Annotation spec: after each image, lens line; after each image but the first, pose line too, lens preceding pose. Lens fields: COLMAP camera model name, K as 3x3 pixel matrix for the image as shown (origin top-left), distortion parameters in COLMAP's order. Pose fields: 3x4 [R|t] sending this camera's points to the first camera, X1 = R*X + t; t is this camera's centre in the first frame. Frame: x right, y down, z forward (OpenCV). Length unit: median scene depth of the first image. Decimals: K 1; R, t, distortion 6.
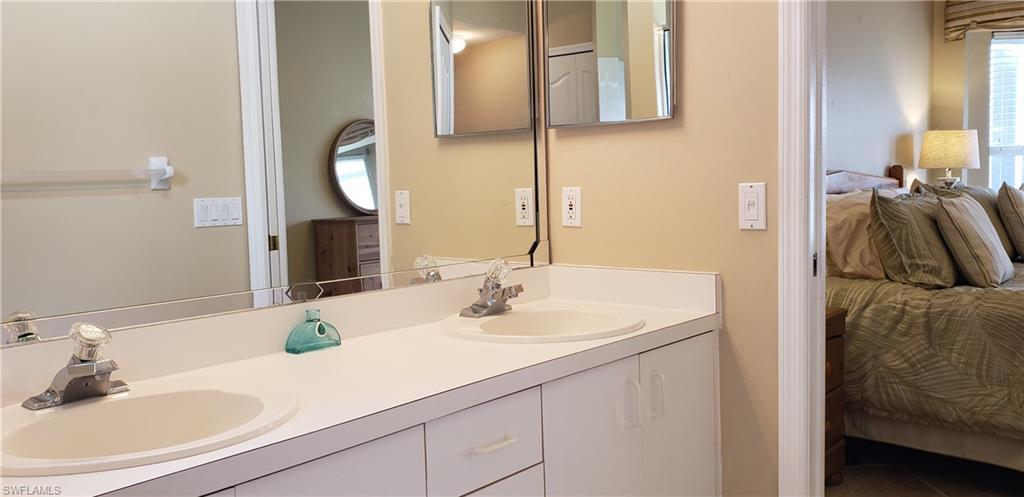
lens RADIAL K [[775.7, 0, 514.0], [0, 775.7, 247.5], [0, 0, 1]] dist [0.023142, -0.048457]
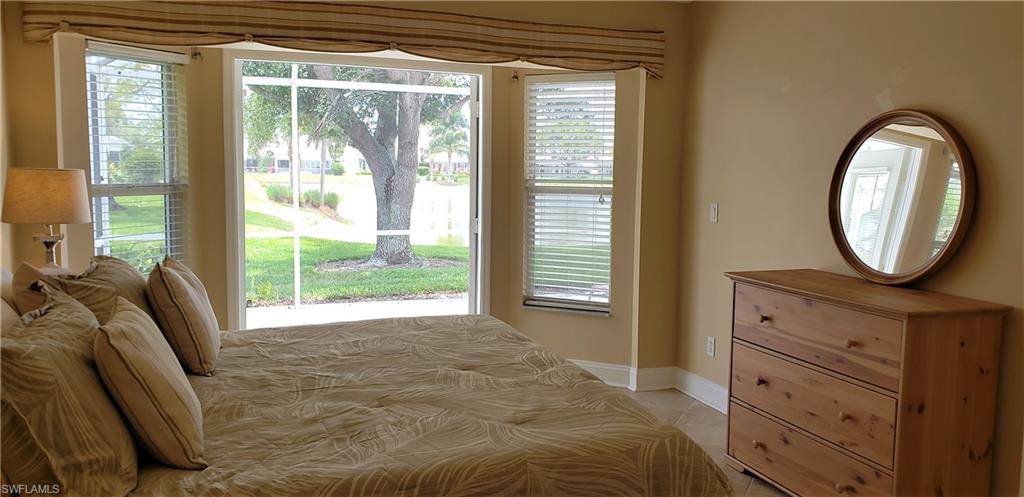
lens RADIAL K [[775.7, 0, 517.8], [0, 775.7, 249.6], [0, 0, 1]] dist [0.023142, -0.048457]
pose [[0.444591, -0.051435, 0.894256, 0.183683], [0.052065, 0.998146, 0.031526, -0.124273], [-0.894219, 0.032543, 0.446445, 0.486281]]
